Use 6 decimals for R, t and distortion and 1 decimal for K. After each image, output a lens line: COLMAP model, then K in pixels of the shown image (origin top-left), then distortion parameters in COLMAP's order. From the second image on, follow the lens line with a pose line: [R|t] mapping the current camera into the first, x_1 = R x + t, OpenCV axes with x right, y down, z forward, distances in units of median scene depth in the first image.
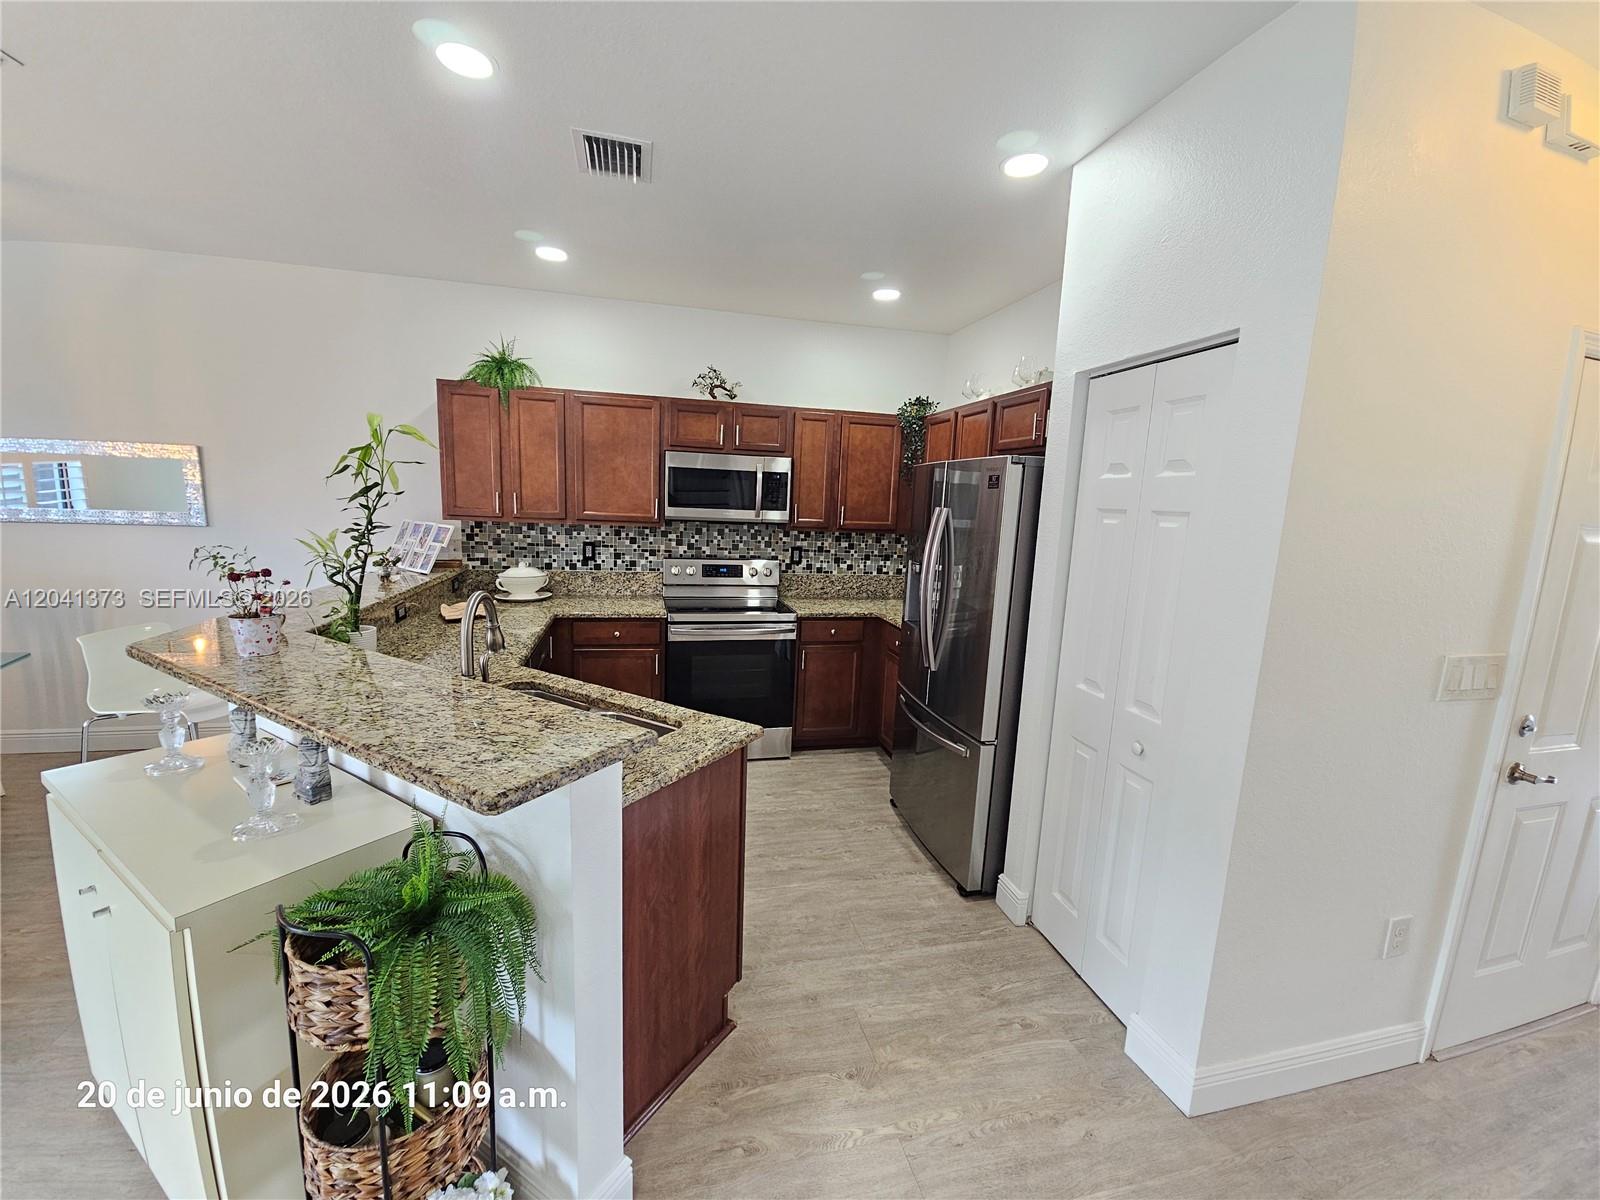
lens RADIAL K [[650.6, 0, 794.7], [0, 650.6, 609.3], [0, 0, 1]] dist [0.004224, -0.004314]
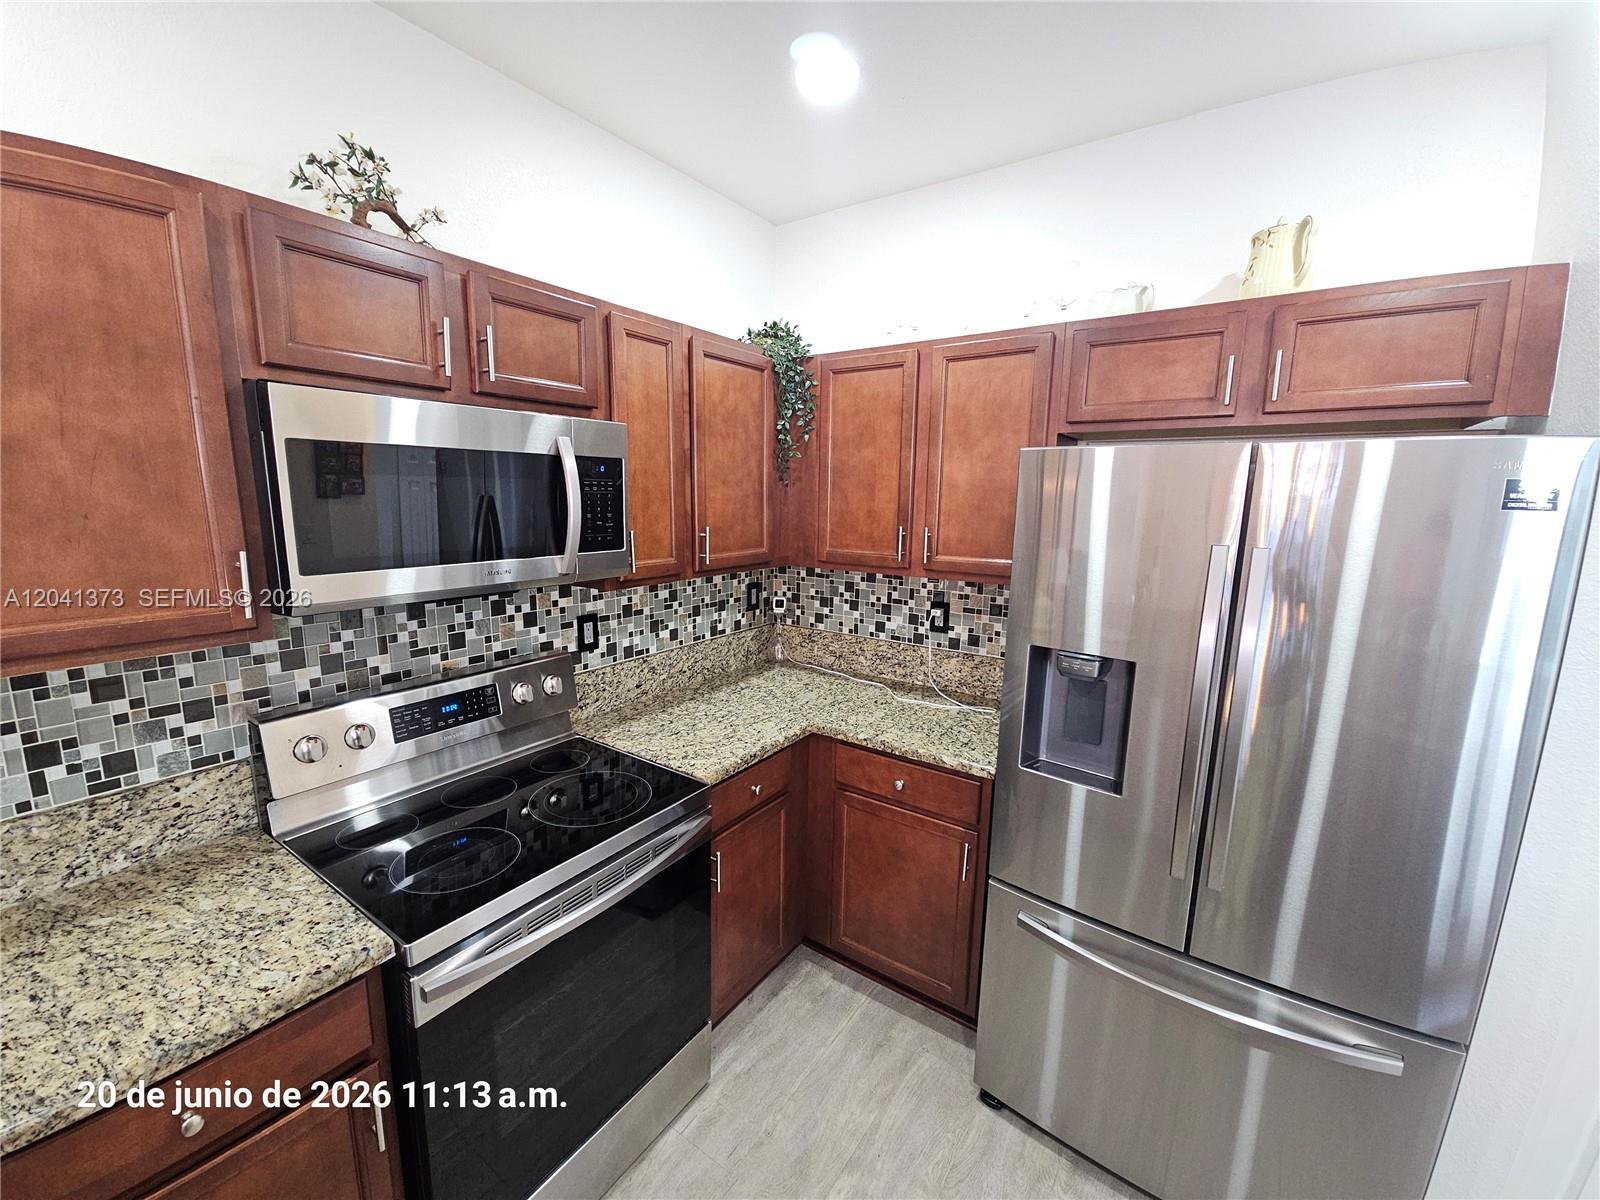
lens RADIAL K [[650.6, 0, 793.3], [0, 650.6, 609.6], [0, 0, 1]] dist [0.004224, -0.004314]
pose [[0.751875, -0.147372, 0.642624, -0.221889], [0.126009, 0.988851, 0.079341, -0.139727], [-0.647152, 0.021321, 0.762063, 0.641576]]
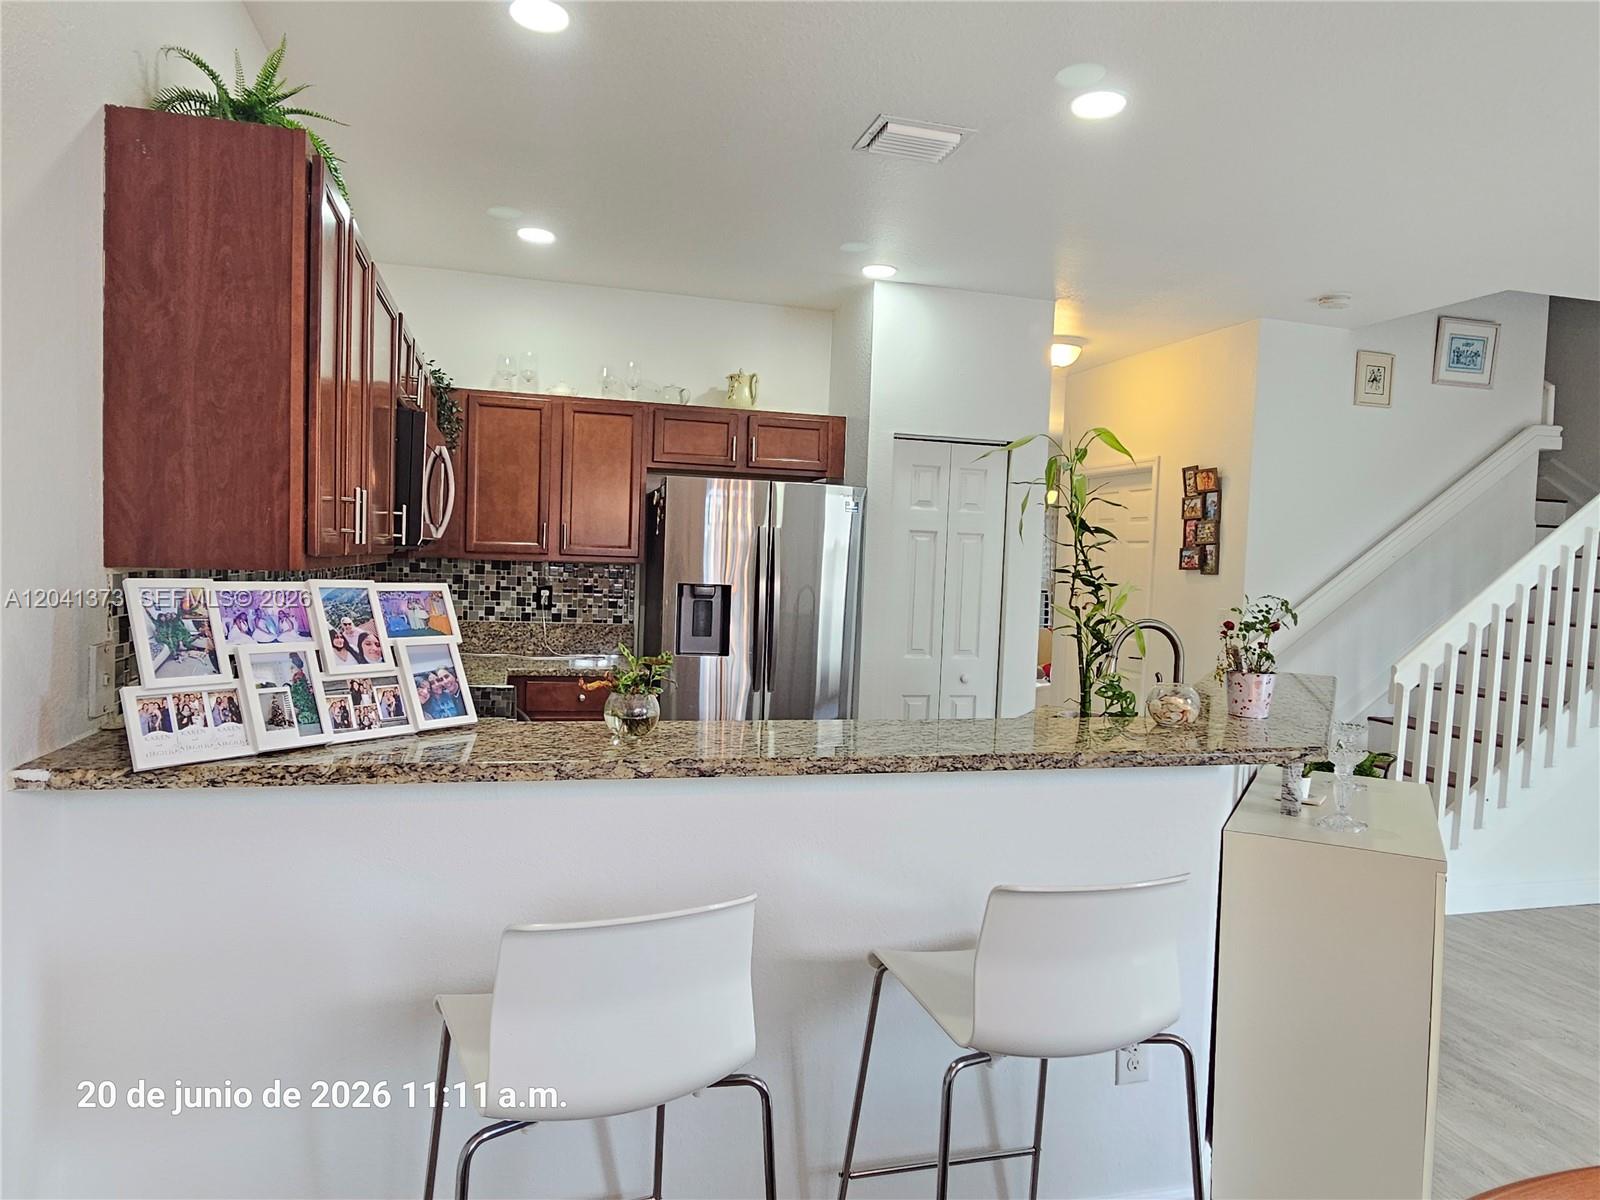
lens RADIAL K [[1020.4, 0, 806.7], [0, 1020.4, 603.4], [0, 0, 1]] dist [-0.002163, 0.000047]
pose [[-0.033978, -0.086335, 0.995687, -1.039073], [0.128027, 0.987678, 0.090009, -0.129095], [-0.991188, 0.130533, -0.022506, 0.743724]]
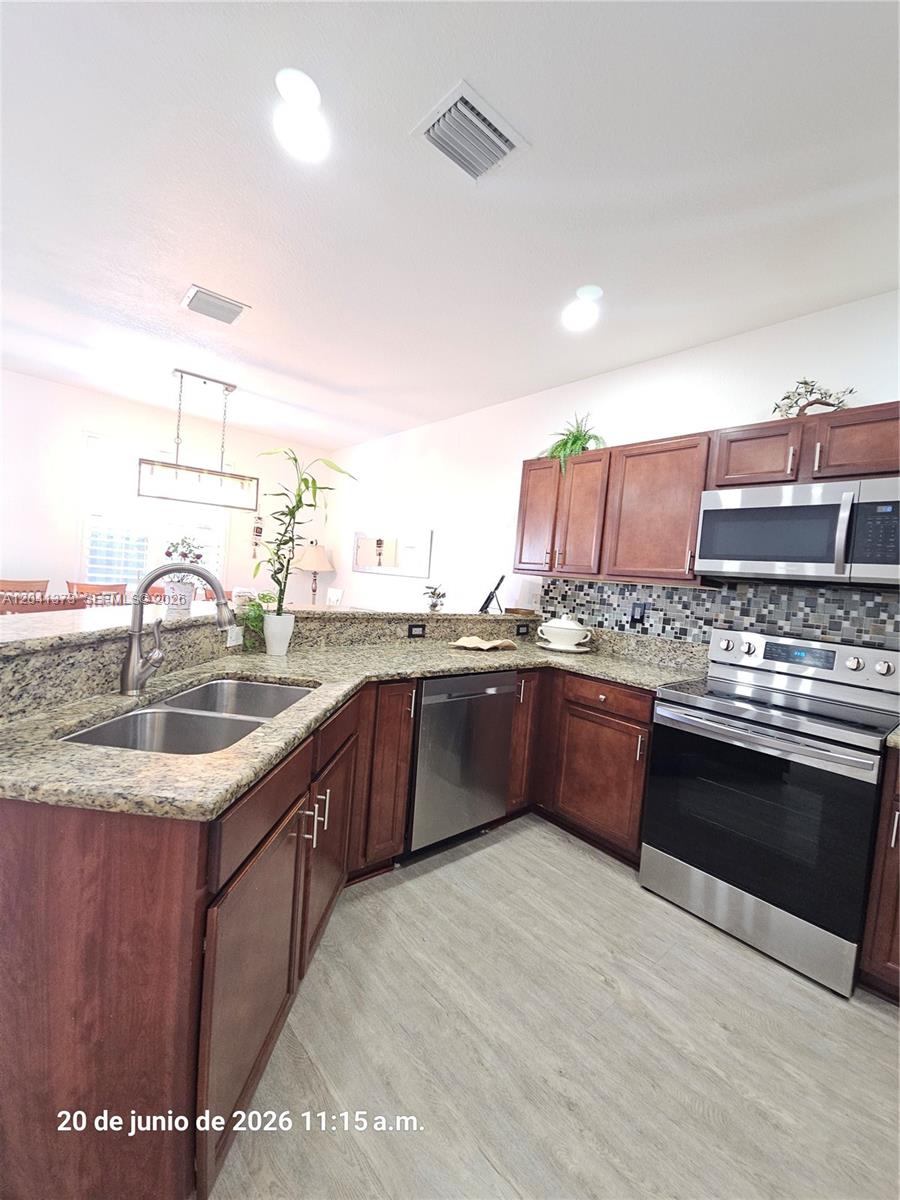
lens RADIAL K [[487.9, 0, 443.7], [0, 487.9, 598.9], [0, 0, 1]] dist [0.004224, -0.004314]
pose [[0.457914, 0.038510, -0.888162, 0.202584], [-0.210541, 0.975337, -0.066259, -0.003228], [0.863705, 0.217335, 0.454729, 0.470334]]
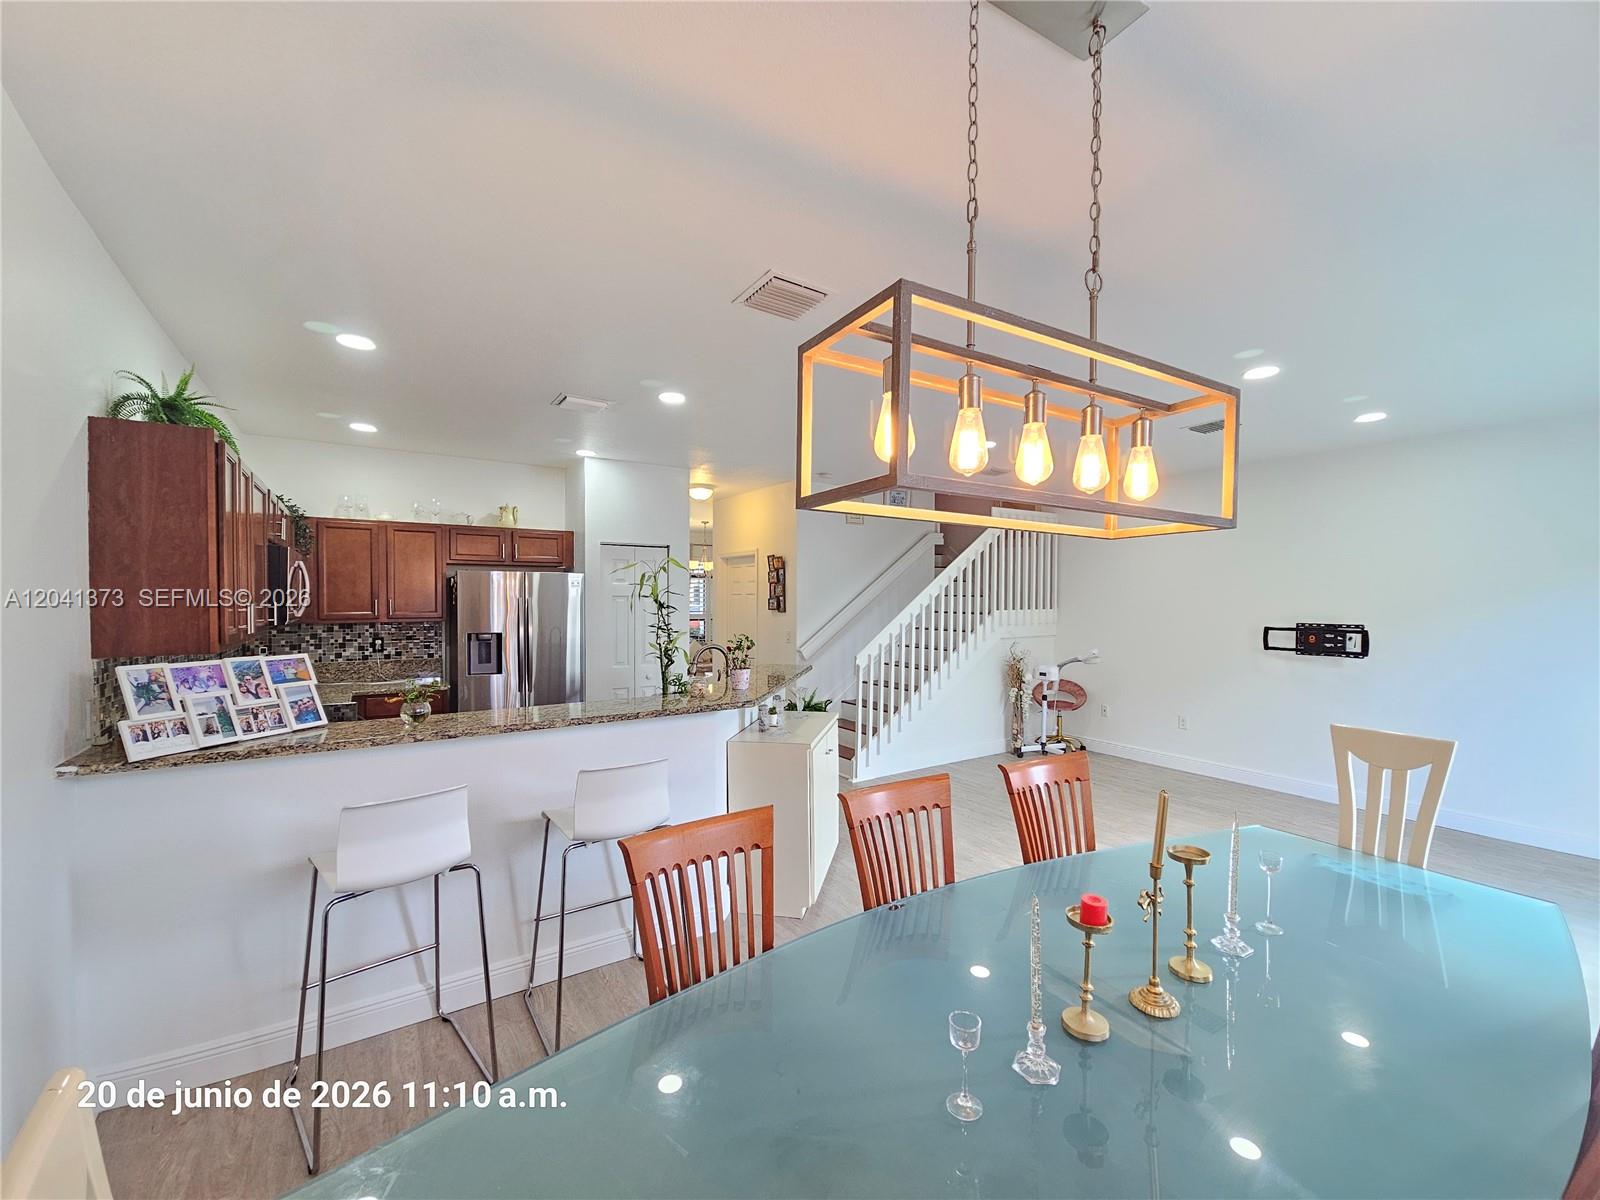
lens RADIAL K [[650.6, 0, 801.1], [0, 650.6, 607.7], [0, 0, 1]] dist [0.004224, -0.004314]
pose [[-0.341824, -0.054810, 0.938164, -1.277829], [0.140179, 0.984155, 0.108572, -0.161237], [-0.929250, 0.168624, -0.328724, 0.664345]]
